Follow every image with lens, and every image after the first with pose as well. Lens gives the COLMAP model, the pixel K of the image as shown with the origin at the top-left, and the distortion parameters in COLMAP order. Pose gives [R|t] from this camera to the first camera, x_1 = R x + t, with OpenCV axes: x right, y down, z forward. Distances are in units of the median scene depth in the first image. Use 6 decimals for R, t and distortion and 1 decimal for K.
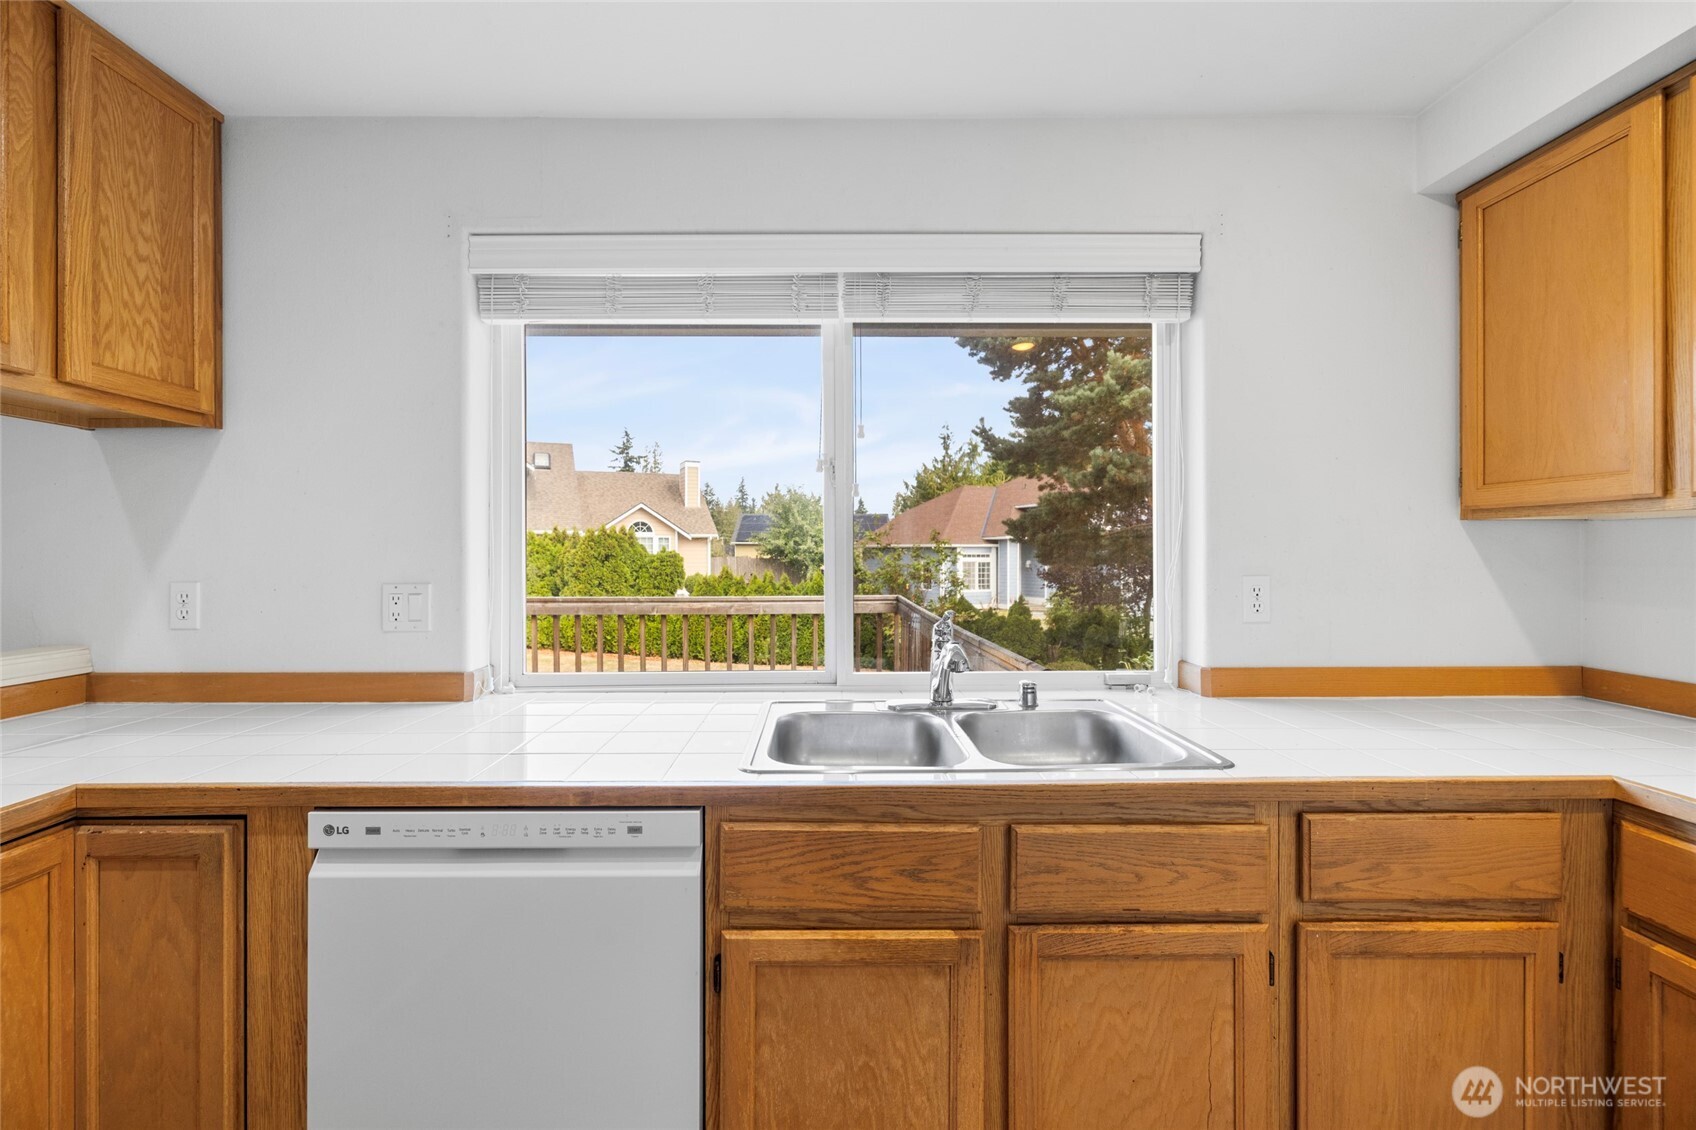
lens RADIAL K [[724.8, 0, 834.8], [0, 724.8, 554.9], [0, 0, 1]] dist [0.000751, -0.000670]
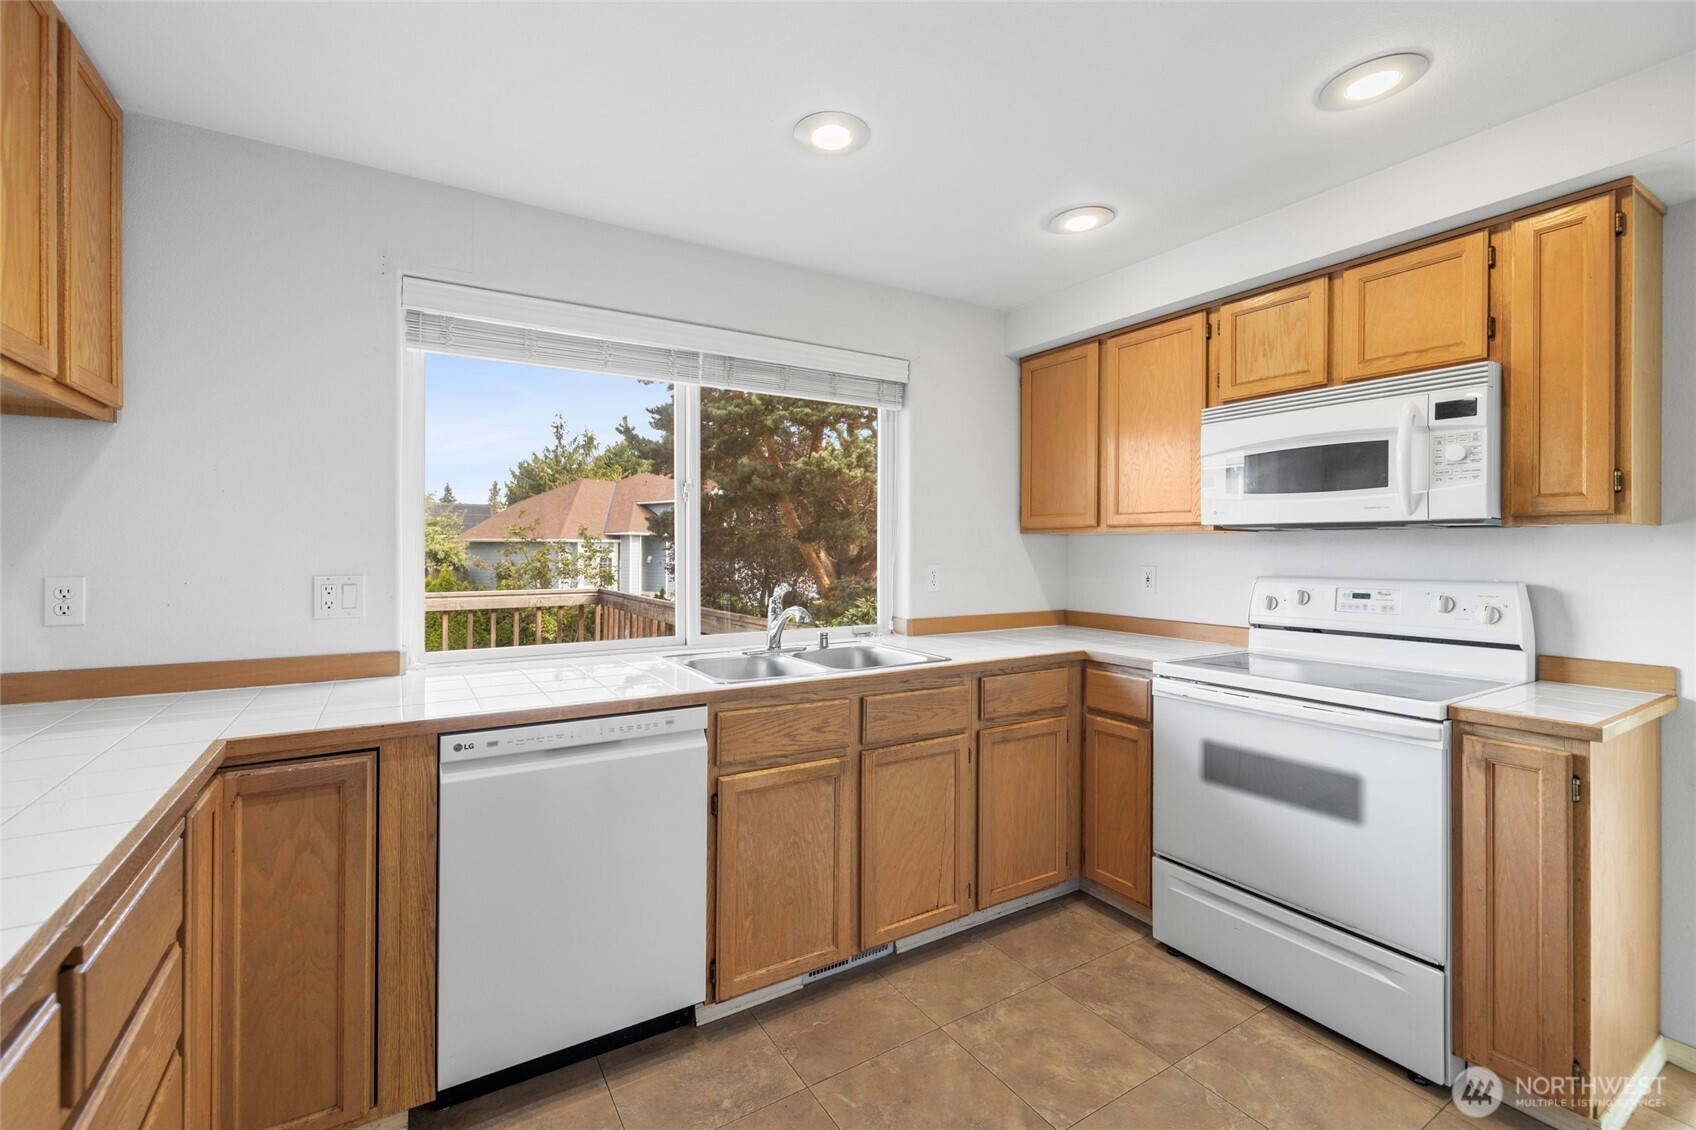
lens RADIAL K [[724.8, 0, 855.5], [0, 724.8, 556.0], [0, 0, 1]] dist [0.000751, -0.000670]
pose [[0.849429, 0.000378, 0.527703, -0.738135], [-0.004504, 0.999969, 0.006533, -0.002544], [-0.527684, -0.007927, 0.849404, -0.555307]]
